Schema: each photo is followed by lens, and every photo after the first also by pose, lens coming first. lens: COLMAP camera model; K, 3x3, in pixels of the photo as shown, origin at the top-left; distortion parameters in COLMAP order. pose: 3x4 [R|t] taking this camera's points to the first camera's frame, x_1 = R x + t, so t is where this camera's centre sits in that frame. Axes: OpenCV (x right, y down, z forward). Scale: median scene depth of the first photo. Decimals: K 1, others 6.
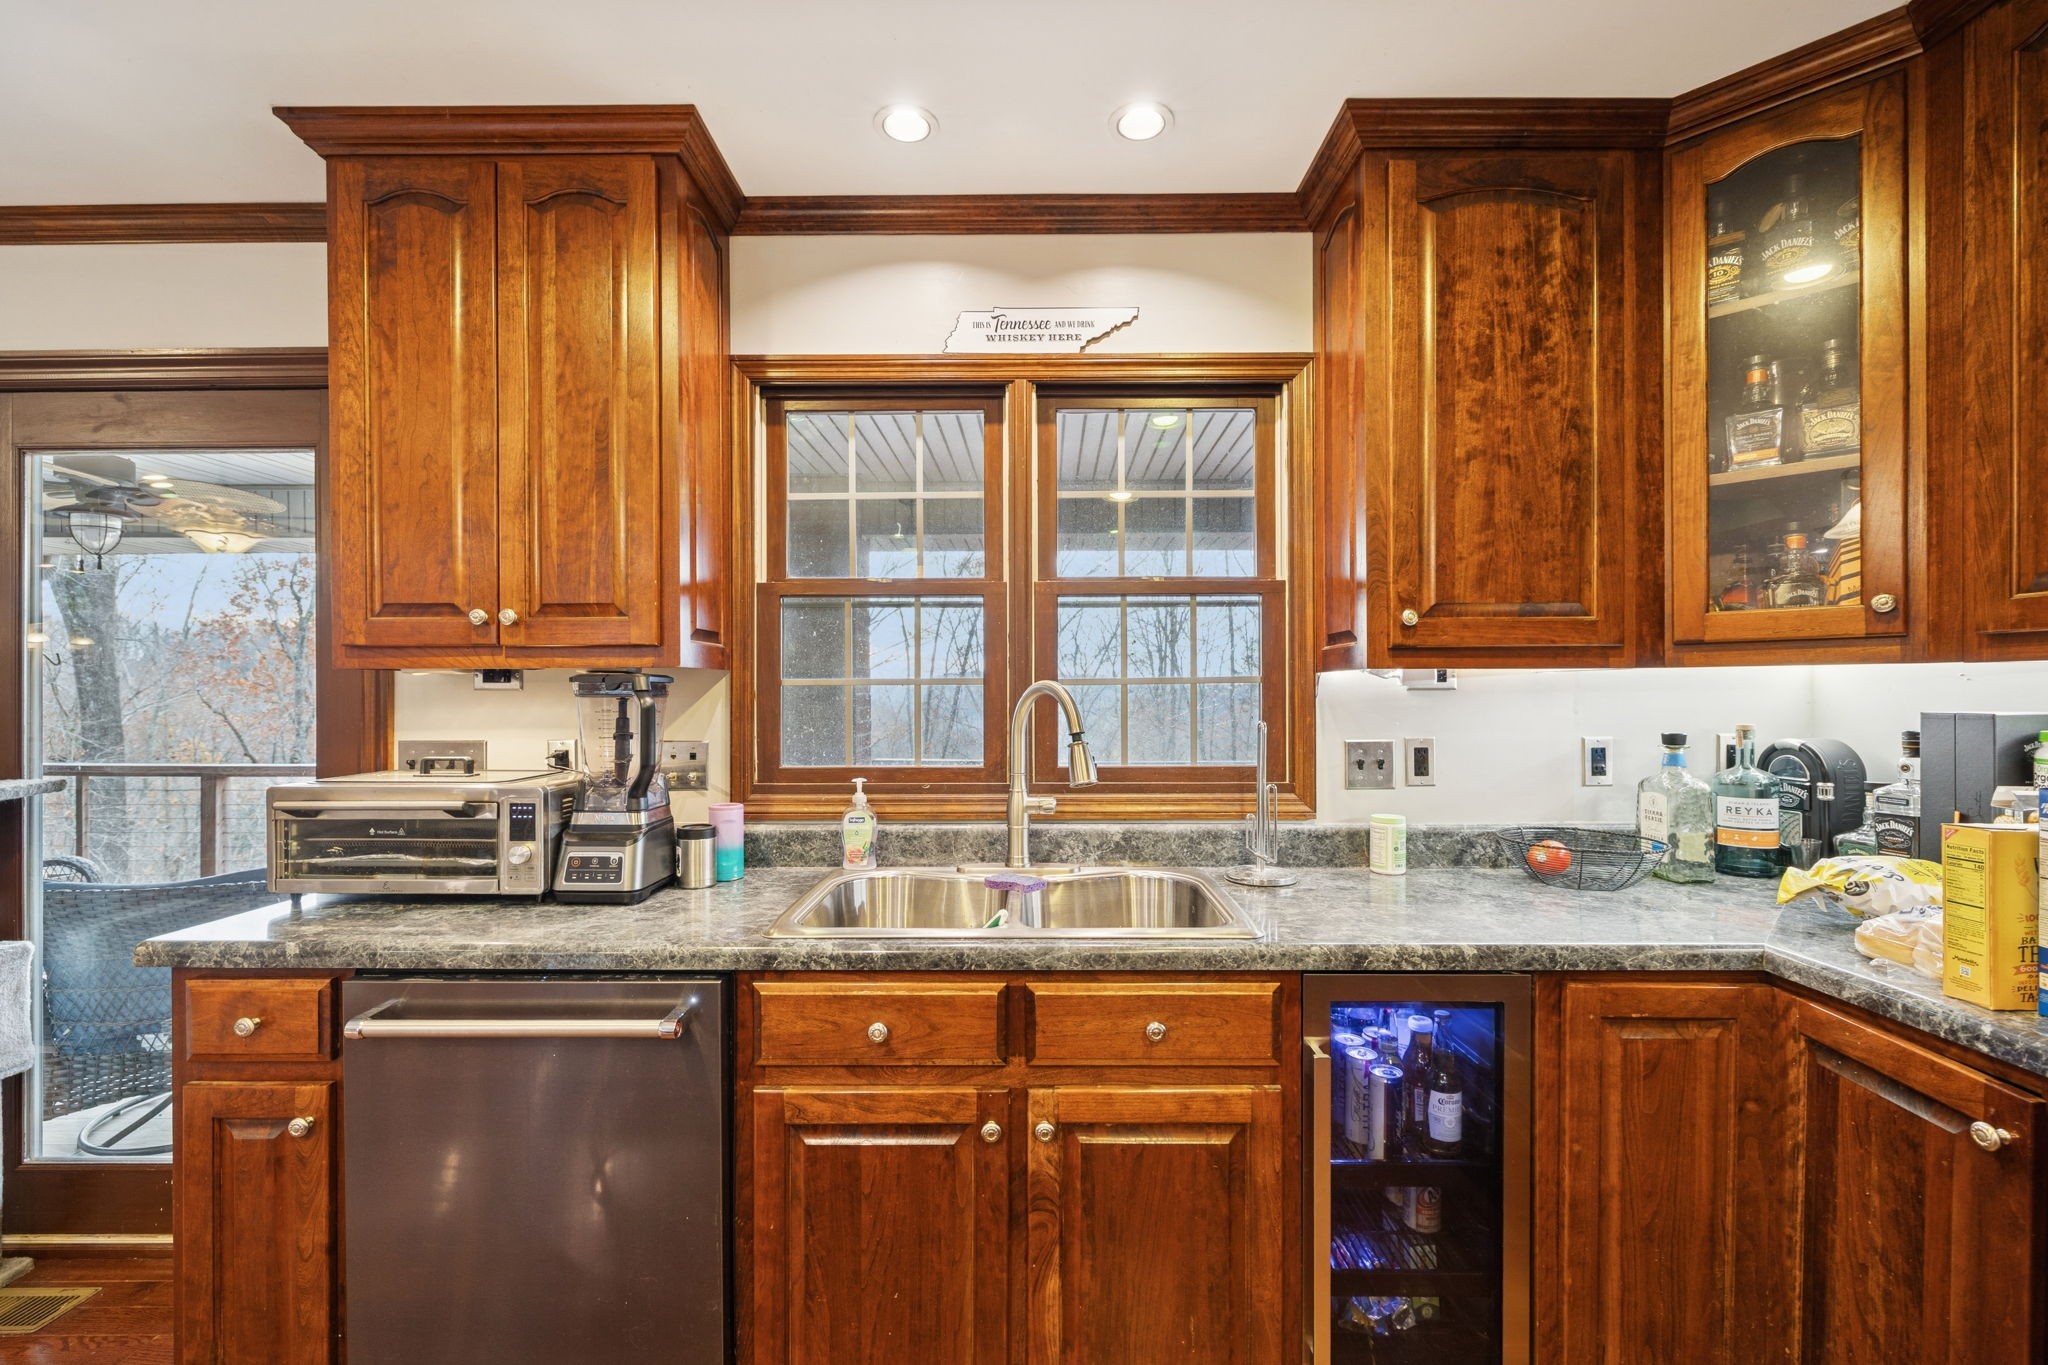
lens RADIAL K [[861.2, 0, 1025.6], [0, 861.2, 697.5], [0, 0, 1]] dist [-0.000887, 0.001119]
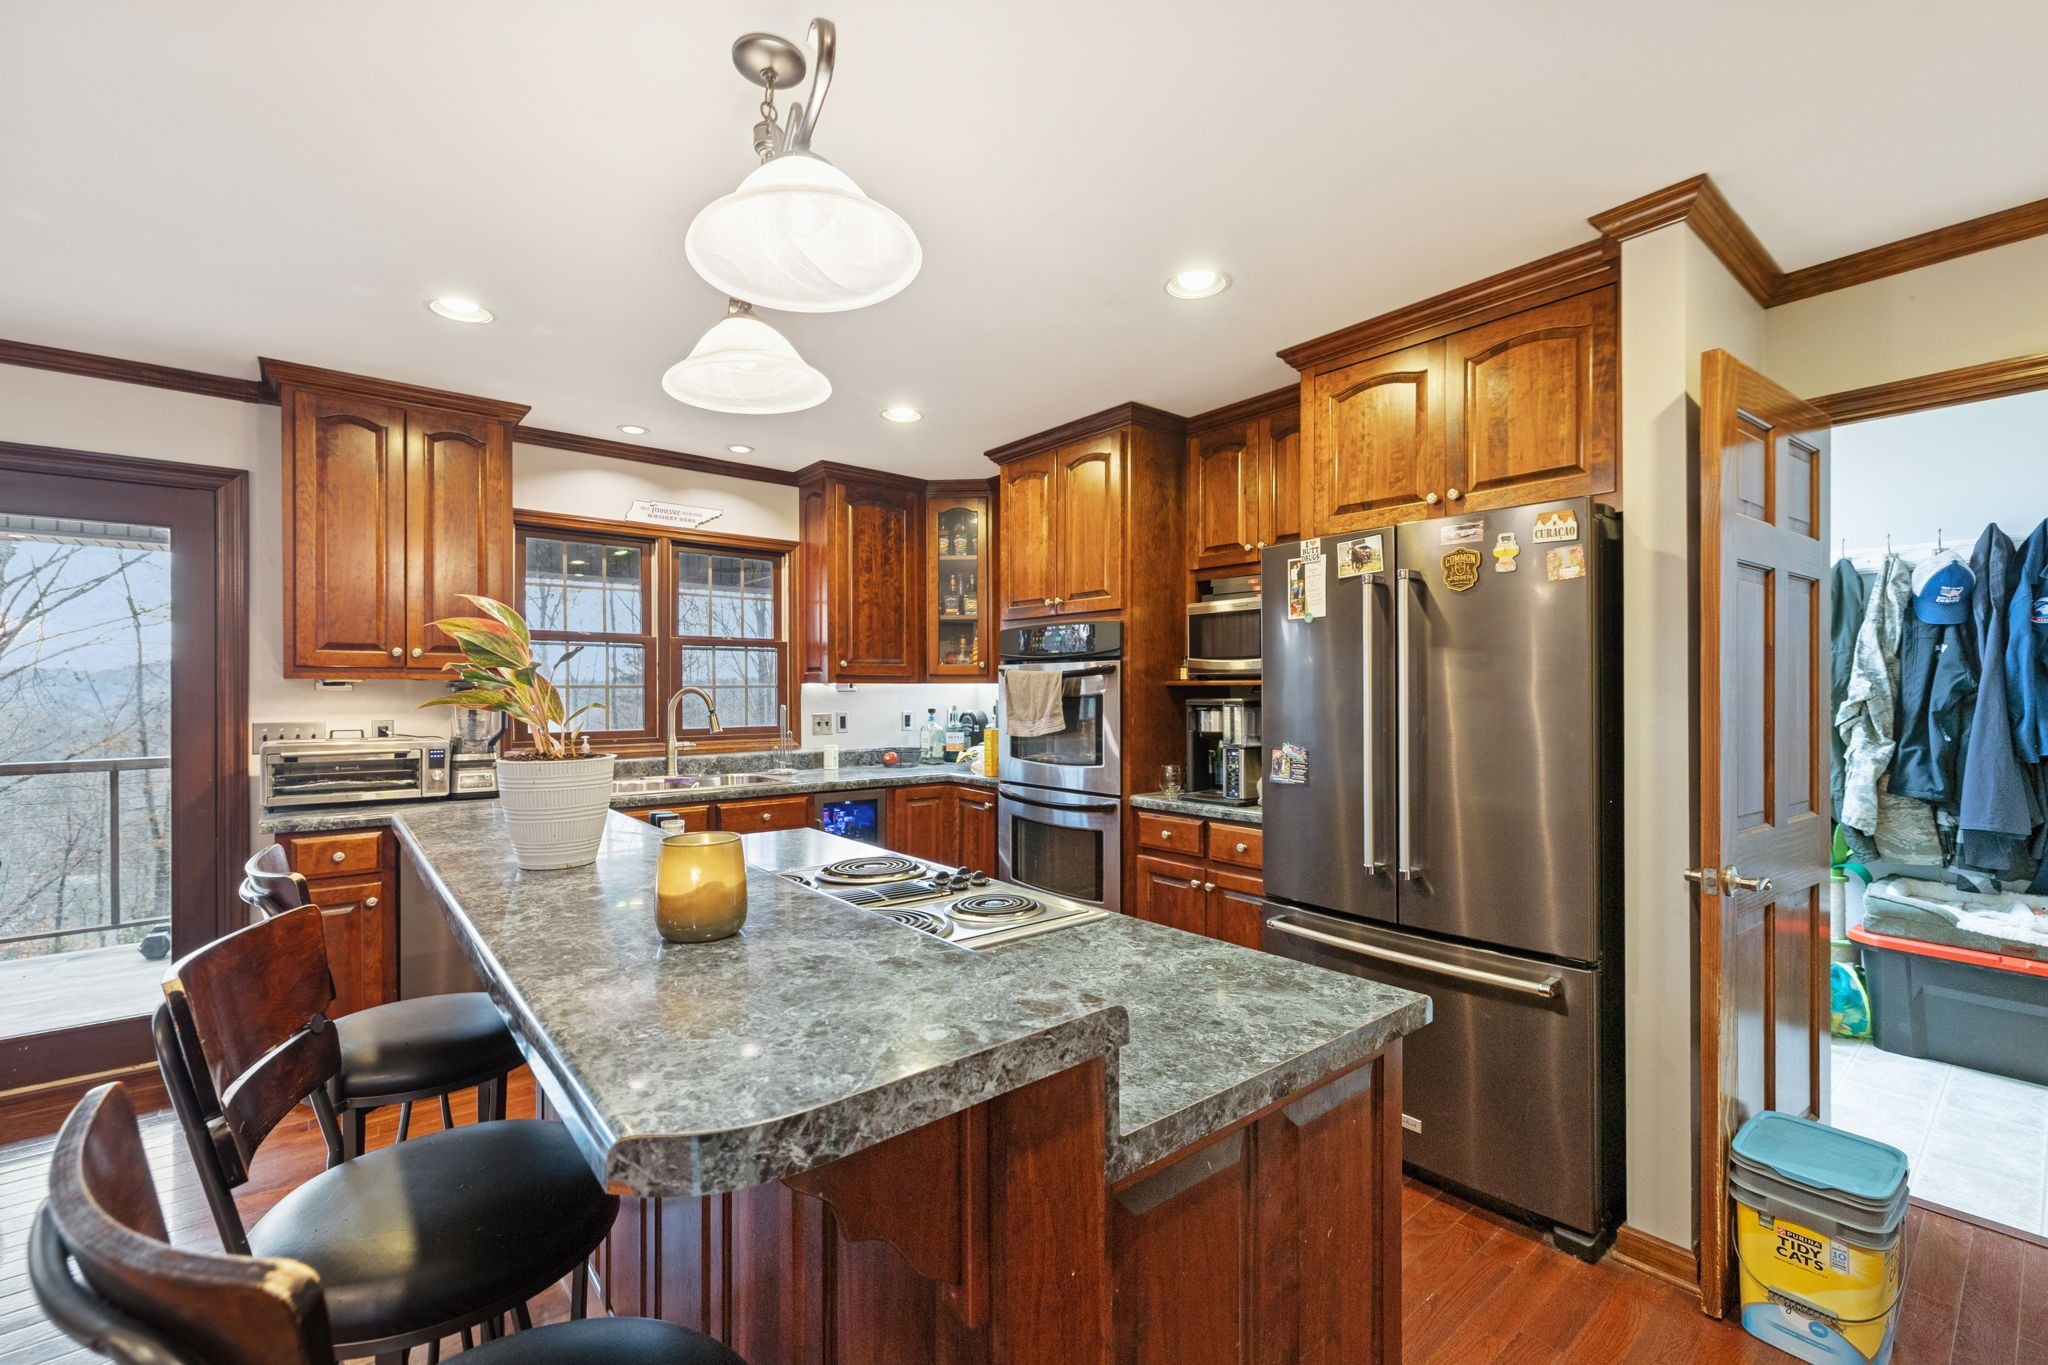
lens RADIAL K [[861.2, 0, 1023.2], [0, 861.2, 691.2], [0, 0, 1]] dist [-0.000887, 0.001119]
pose [[0.762067, 0.001593, 0.647497, -0.797245], [0.002568, 0.999982, -0.005483, 0.004969], [-0.647493, 0.005841, 0.762049, -1.284488]]
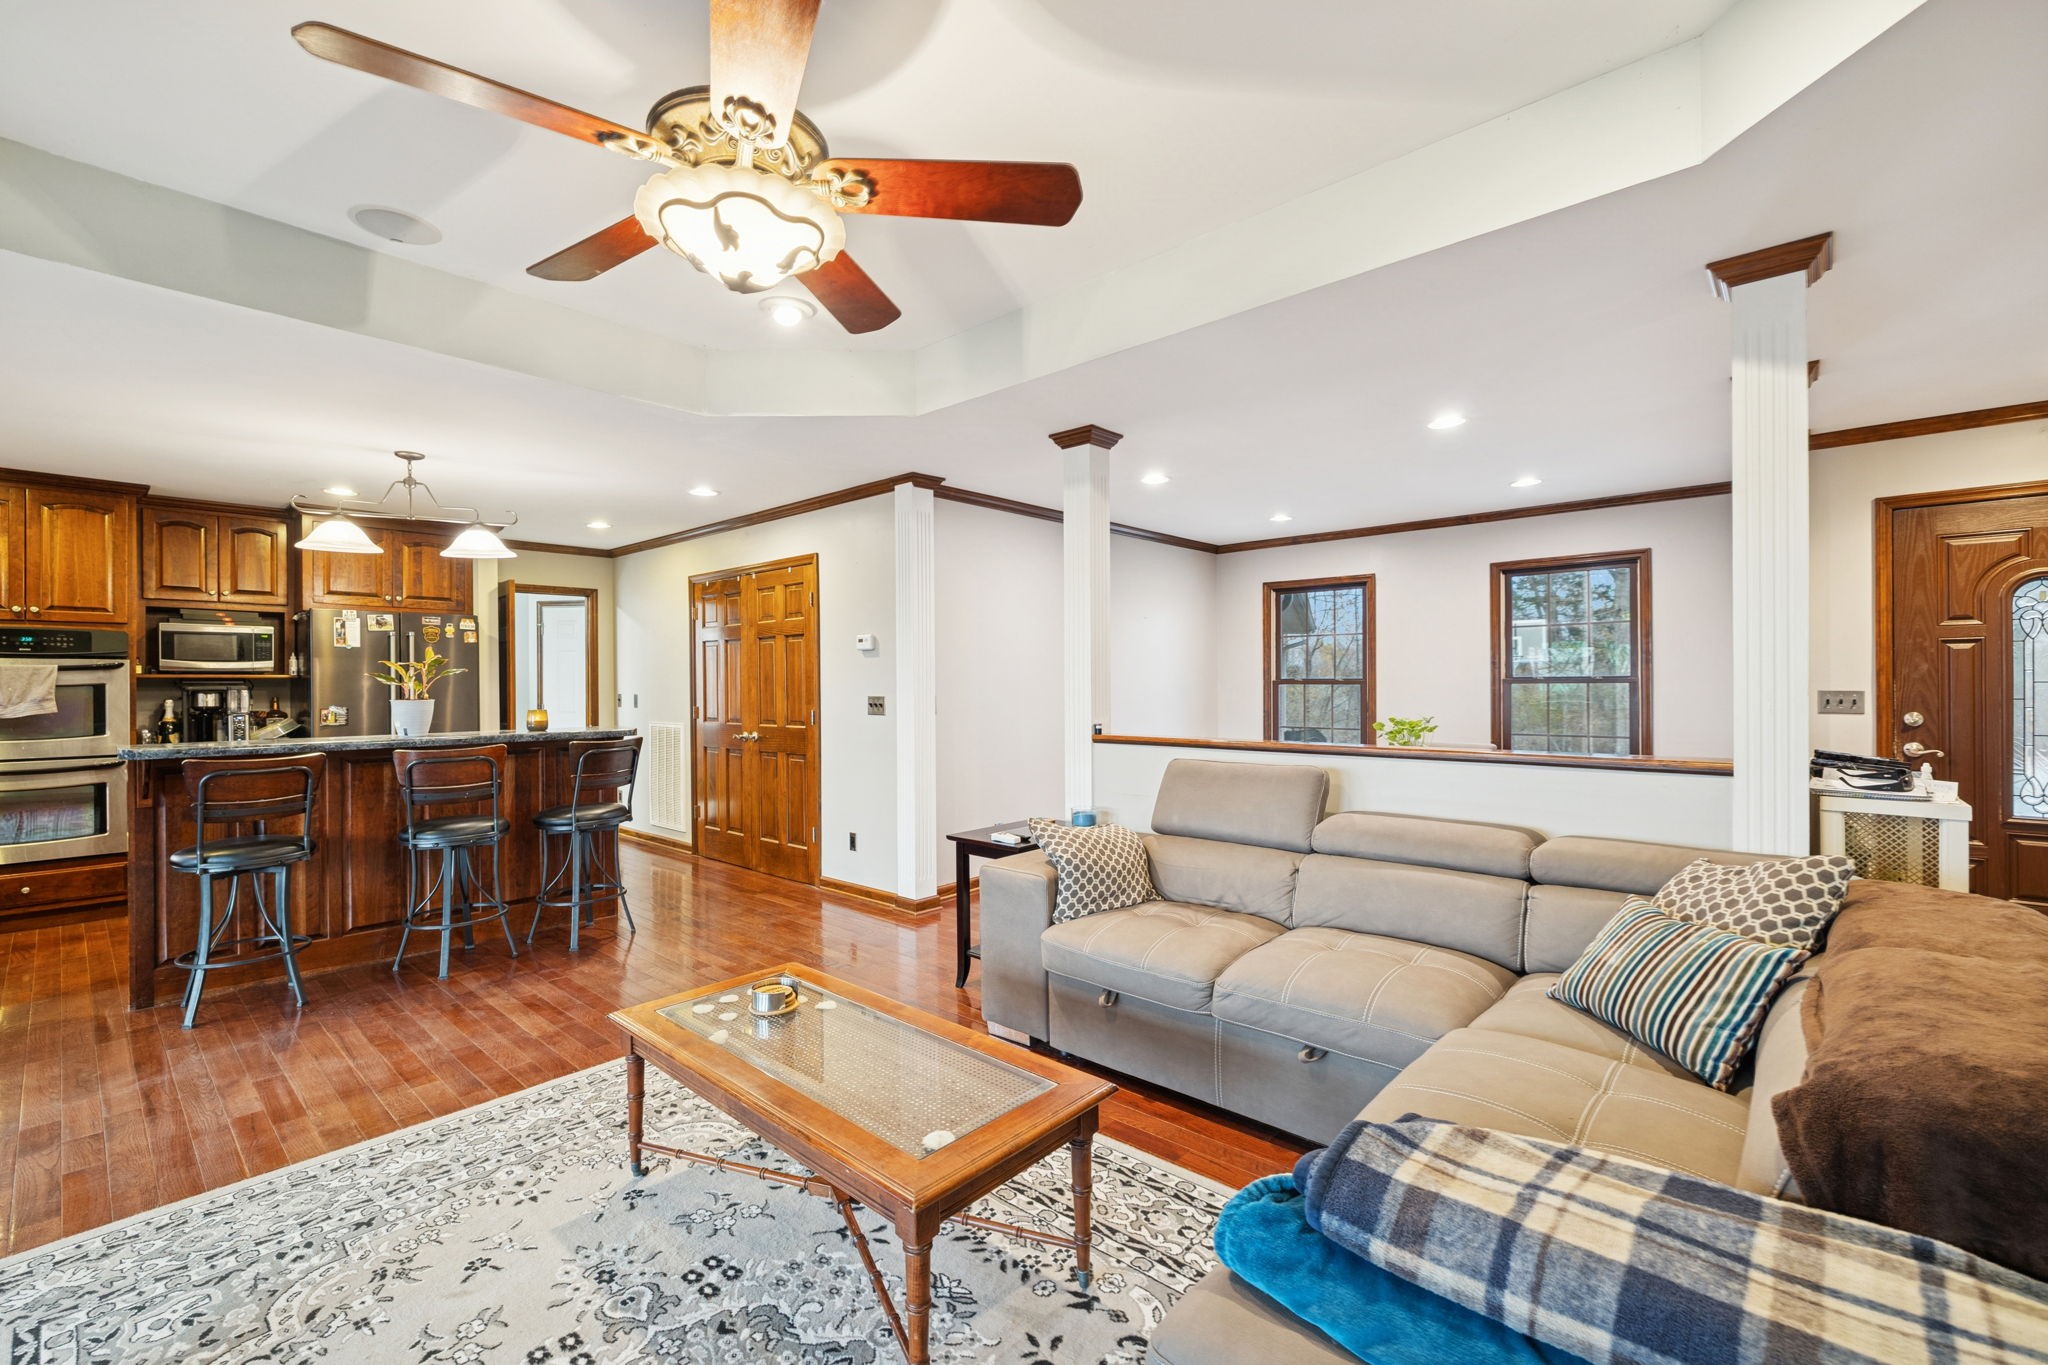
lens RADIAL K [[861.2, 0, 1018.4], [0, 861.2, 682.5], [0, 0, 1]] dist [-0.000887, 0.001119]
pose [[-0.751398, 0.005321, 0.659828, -3.894892], [0.009755, 0.999948, 0.003044, 0.020763], [-0.659777, 0.008724, -0.751411, 0.569883]]
